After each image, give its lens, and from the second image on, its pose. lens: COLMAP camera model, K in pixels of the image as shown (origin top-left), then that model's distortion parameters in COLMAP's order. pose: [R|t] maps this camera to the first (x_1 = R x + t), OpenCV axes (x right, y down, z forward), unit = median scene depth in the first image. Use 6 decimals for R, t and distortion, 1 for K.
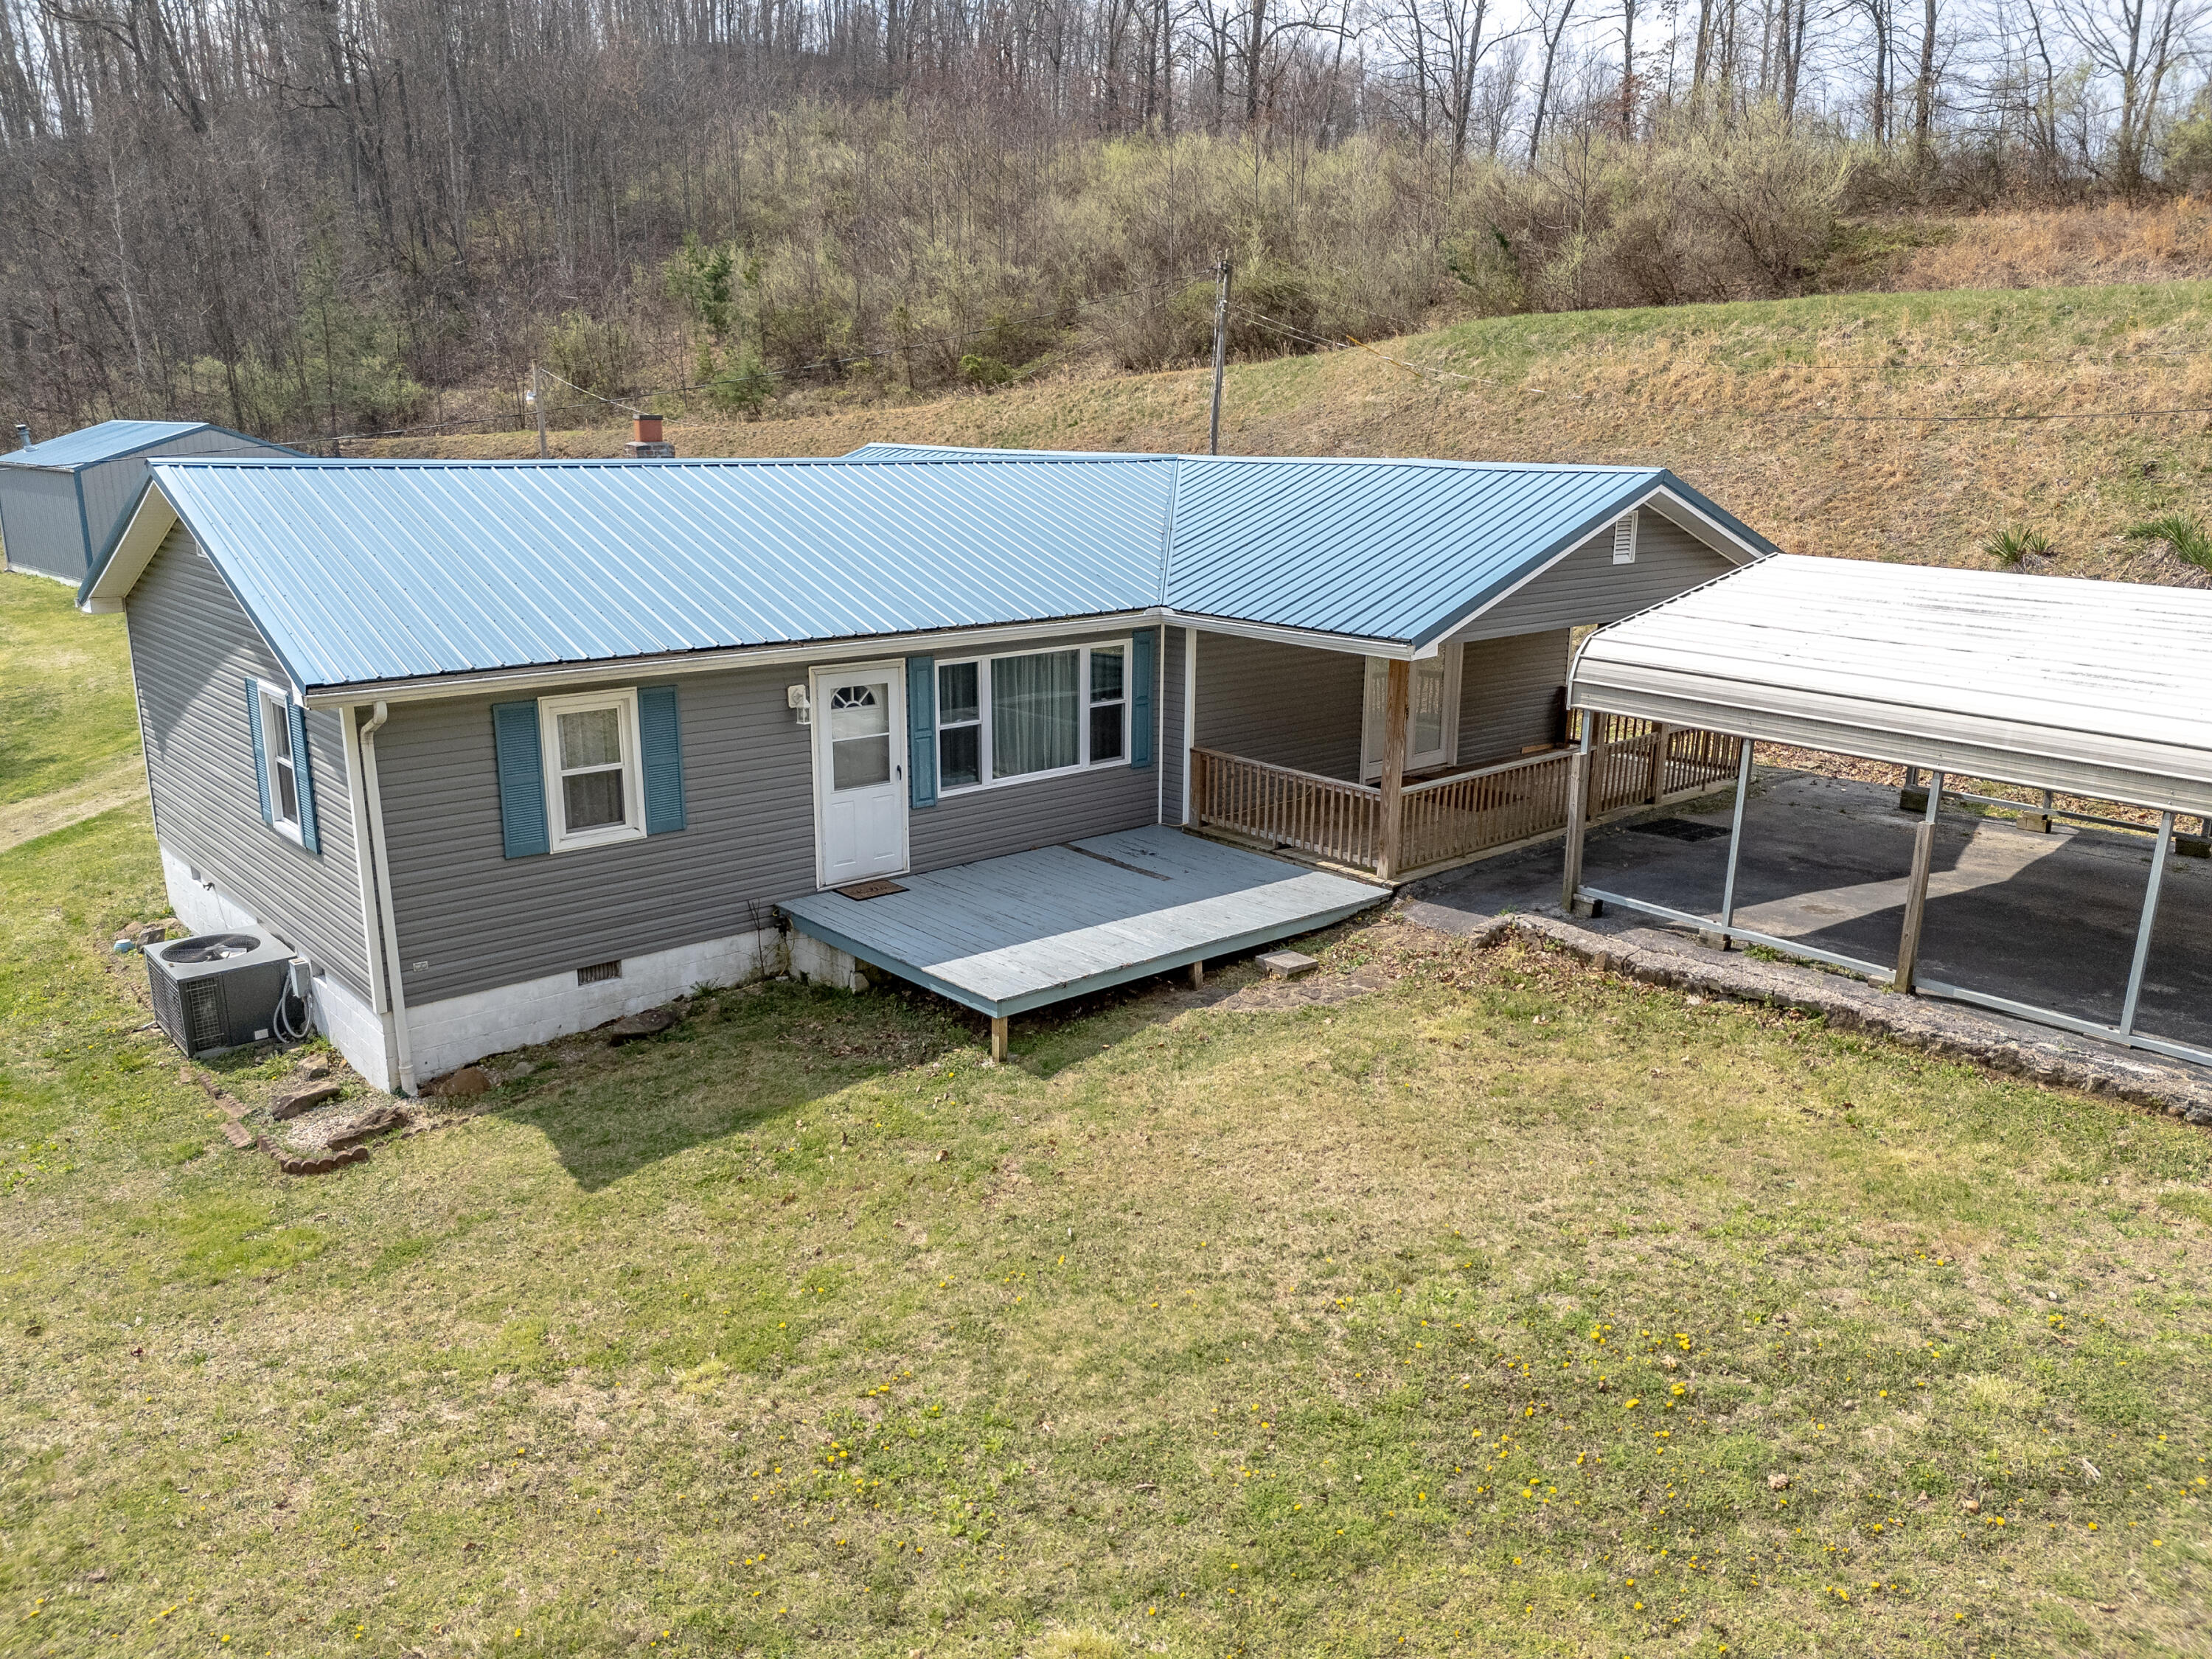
lens RADIAL K [[1617.3, 0, 1106.0], [0, 1617.3, 829.5], [0, 0, 1]] dist [0.085863, -0.097767]
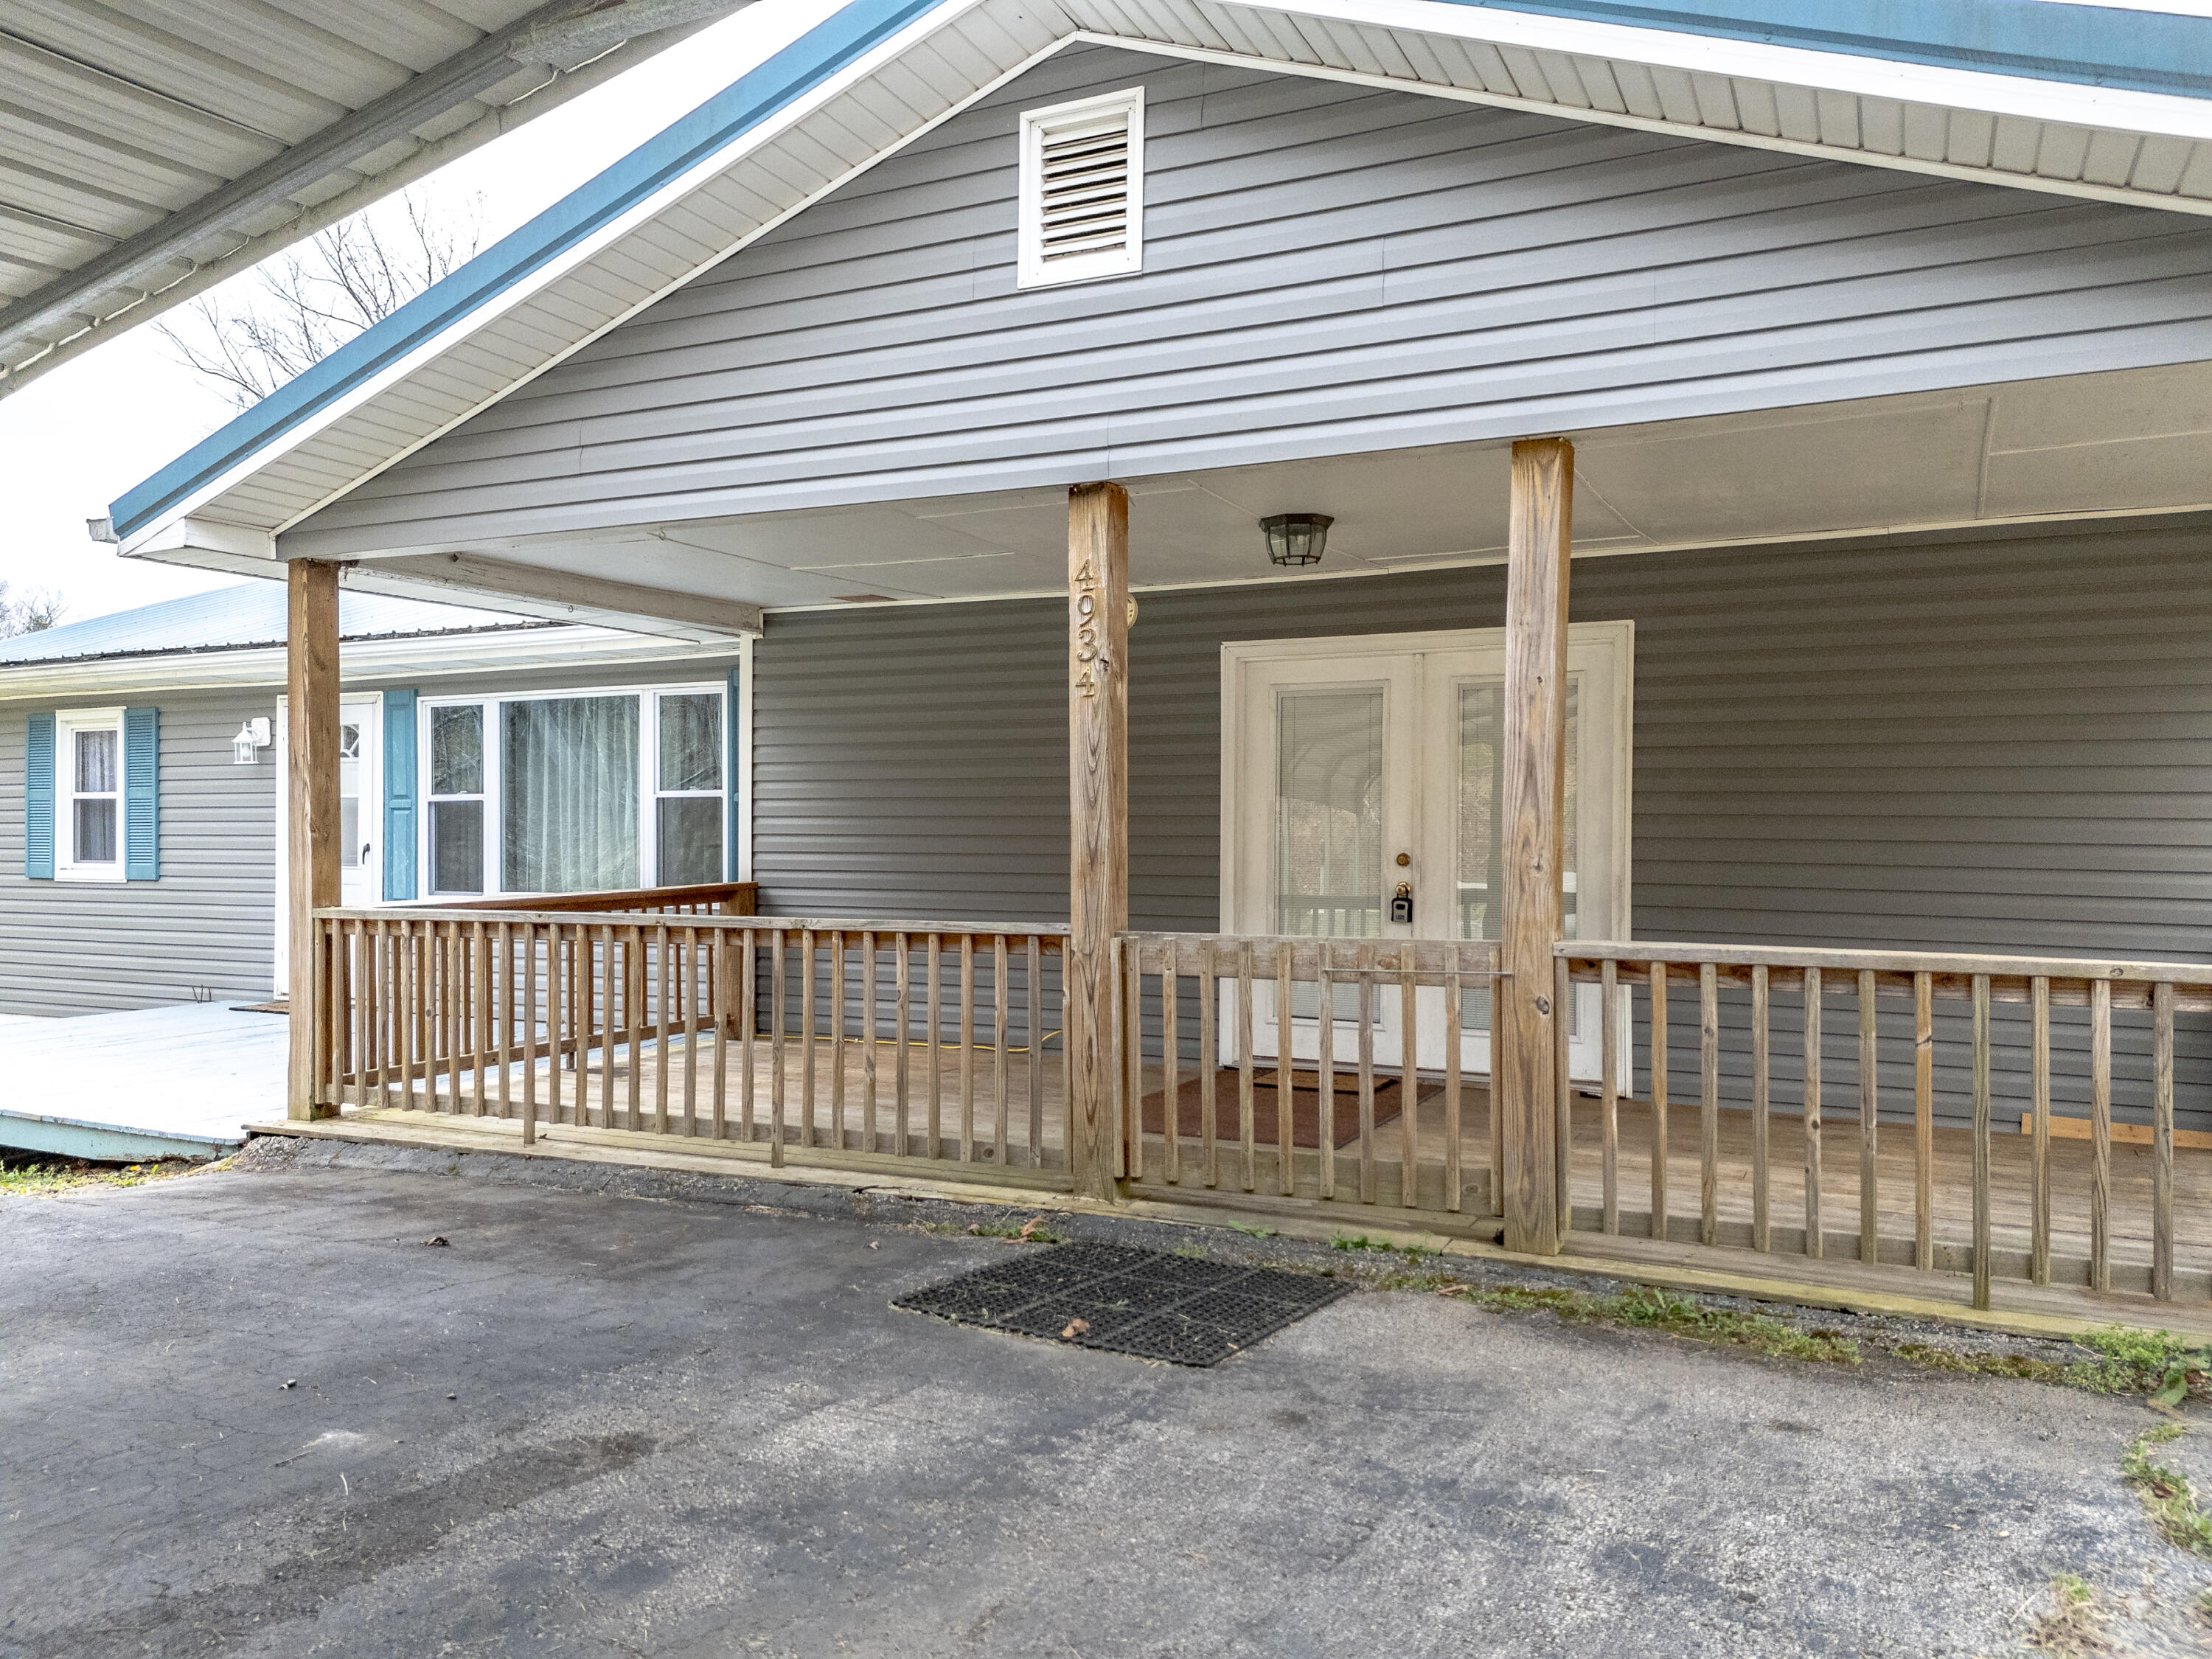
lens RADIAL K [[1617.3, 0, 1106.0], [0, 1617.3, 829.5], [0, 0, 1]] dist [0.085863, -0.097767]
pose [[0.381066, -0.009780, -0.924496, 0.684799], [-0.225126, 0.968865, -0.103043, -0.046575], [0.896720, 0.247395, 0.367000, 1.085006]]
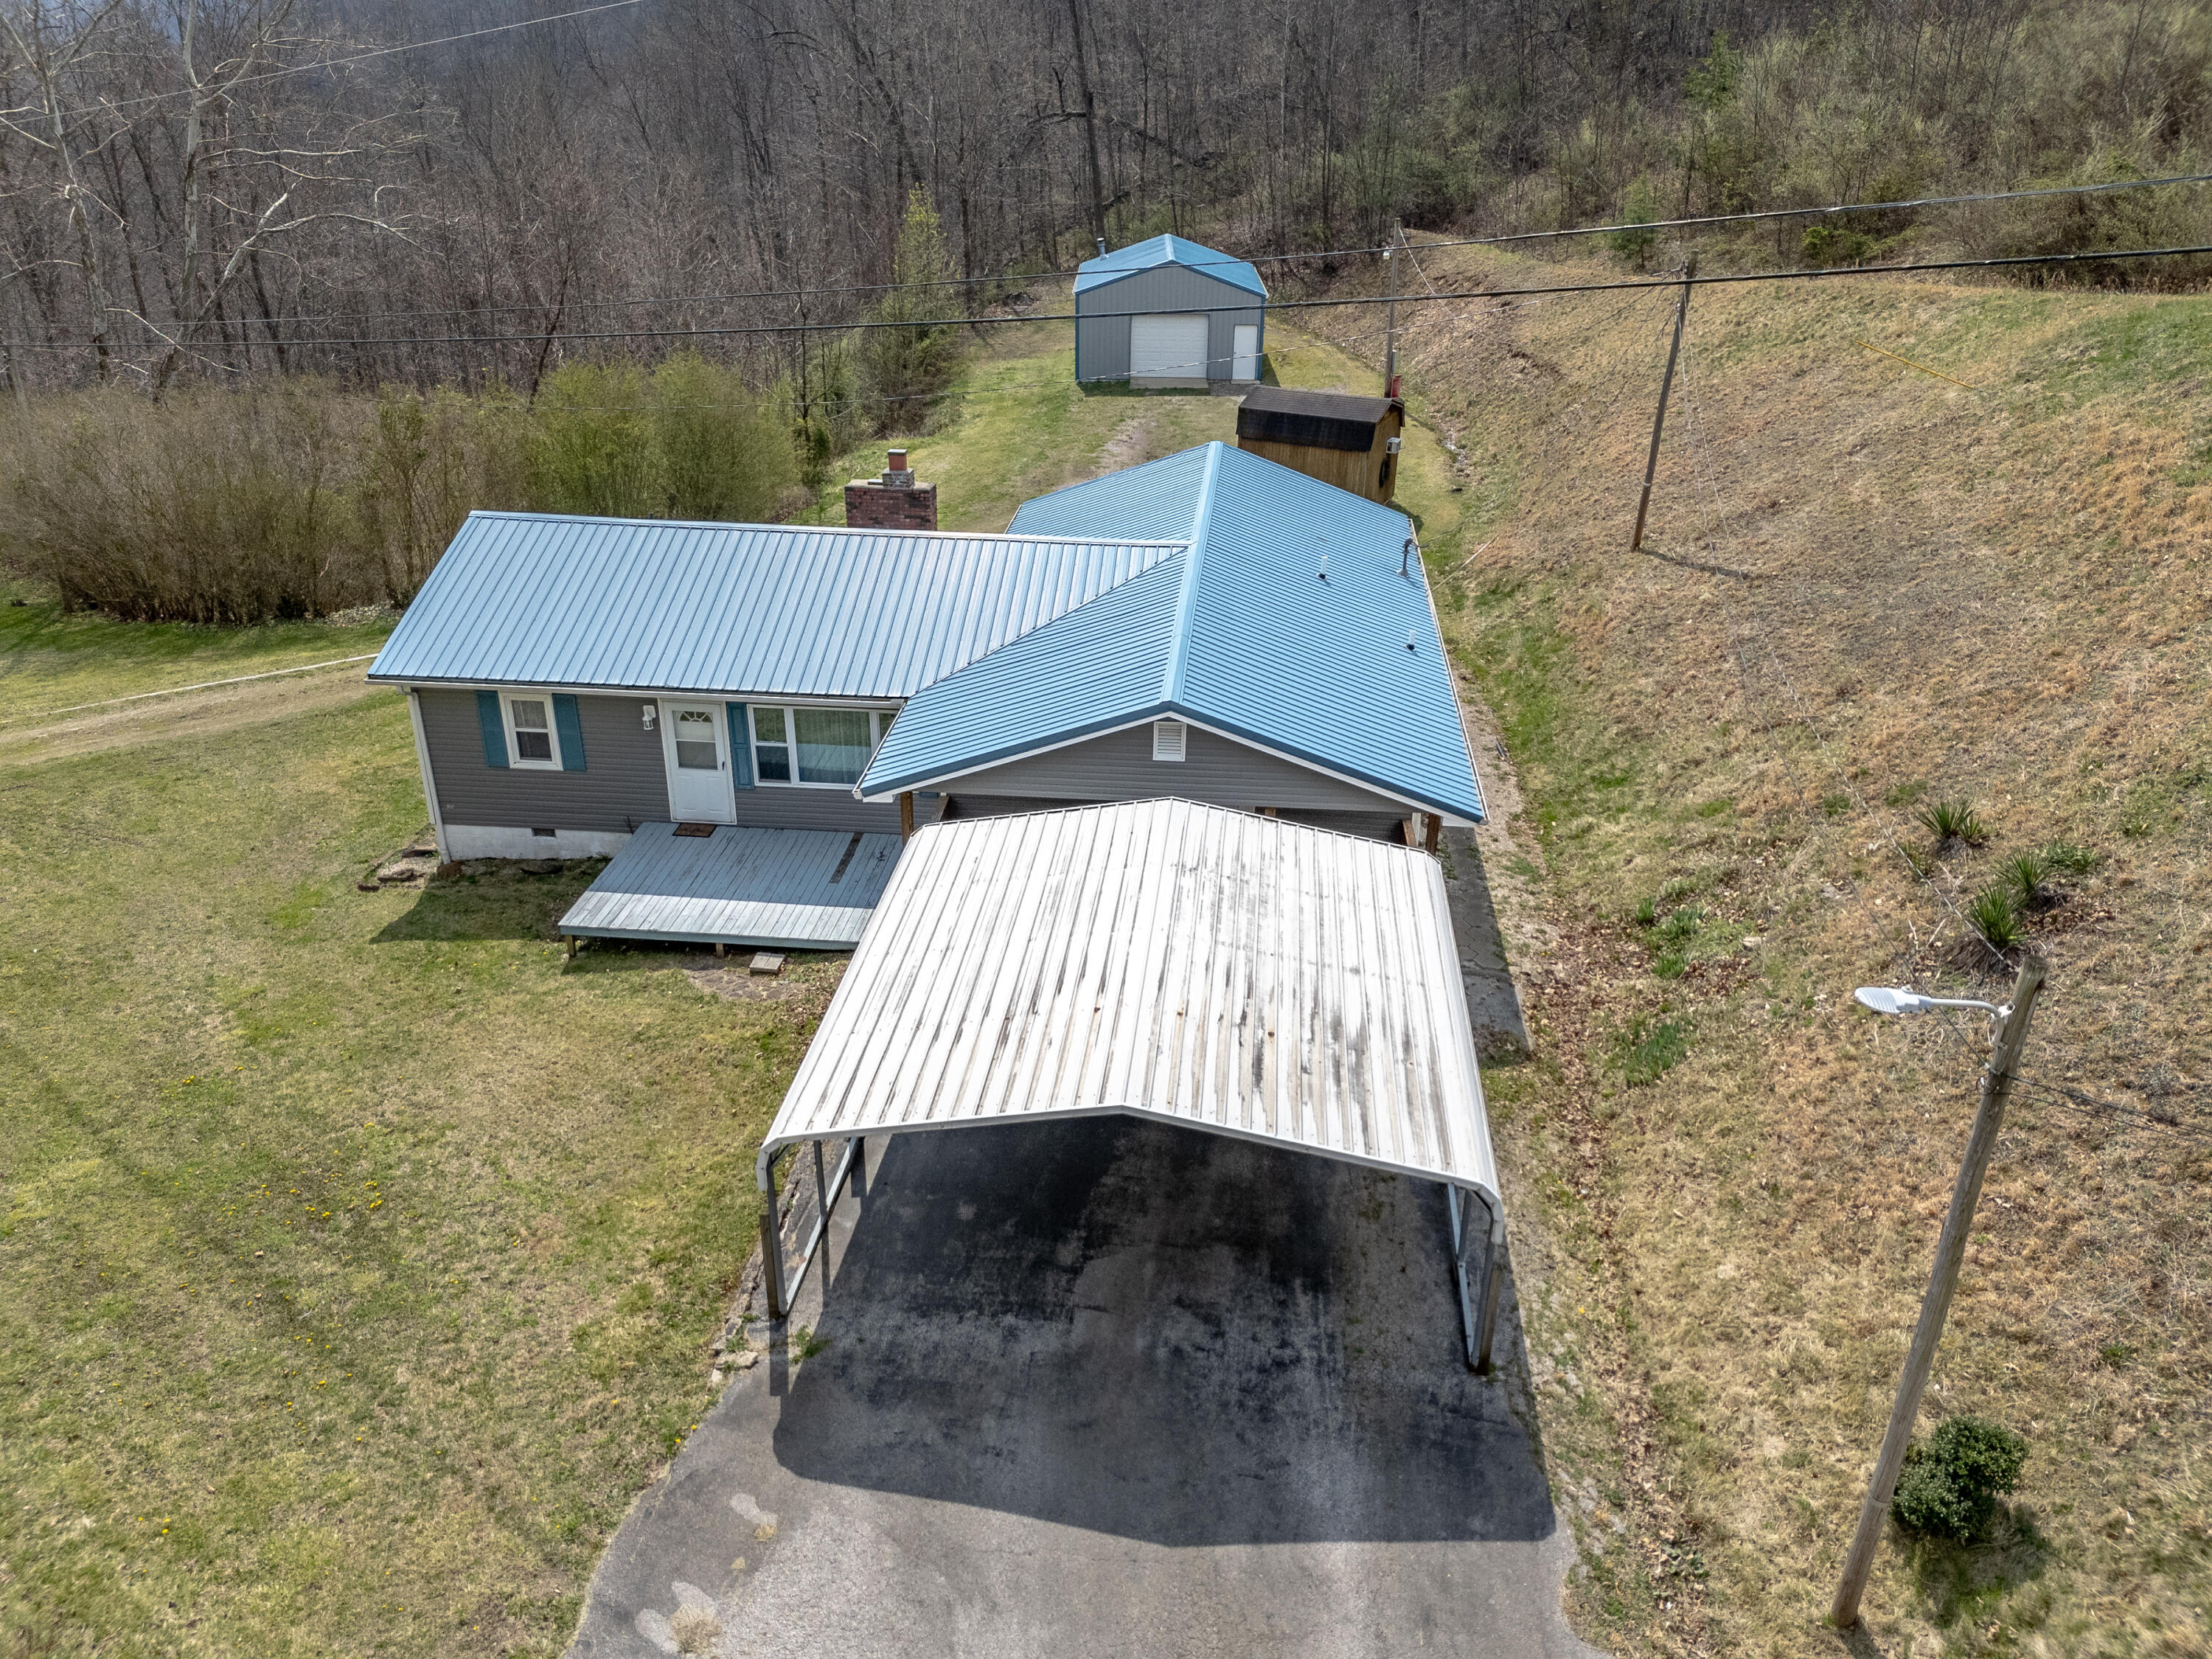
lens RADIAL K [[1623.4, 0, 1114.8], [0, 1623.4, 852.8], [0, 0, 1]] dist [0.033449, 0.000173]
pose [[0.689309, 0.324414, -0.647772, 1.291762], [-0.184484, 0.943262, 0.276086, -0.501198], [0.700585, -0.070805, 0.710048, 0.126505]]
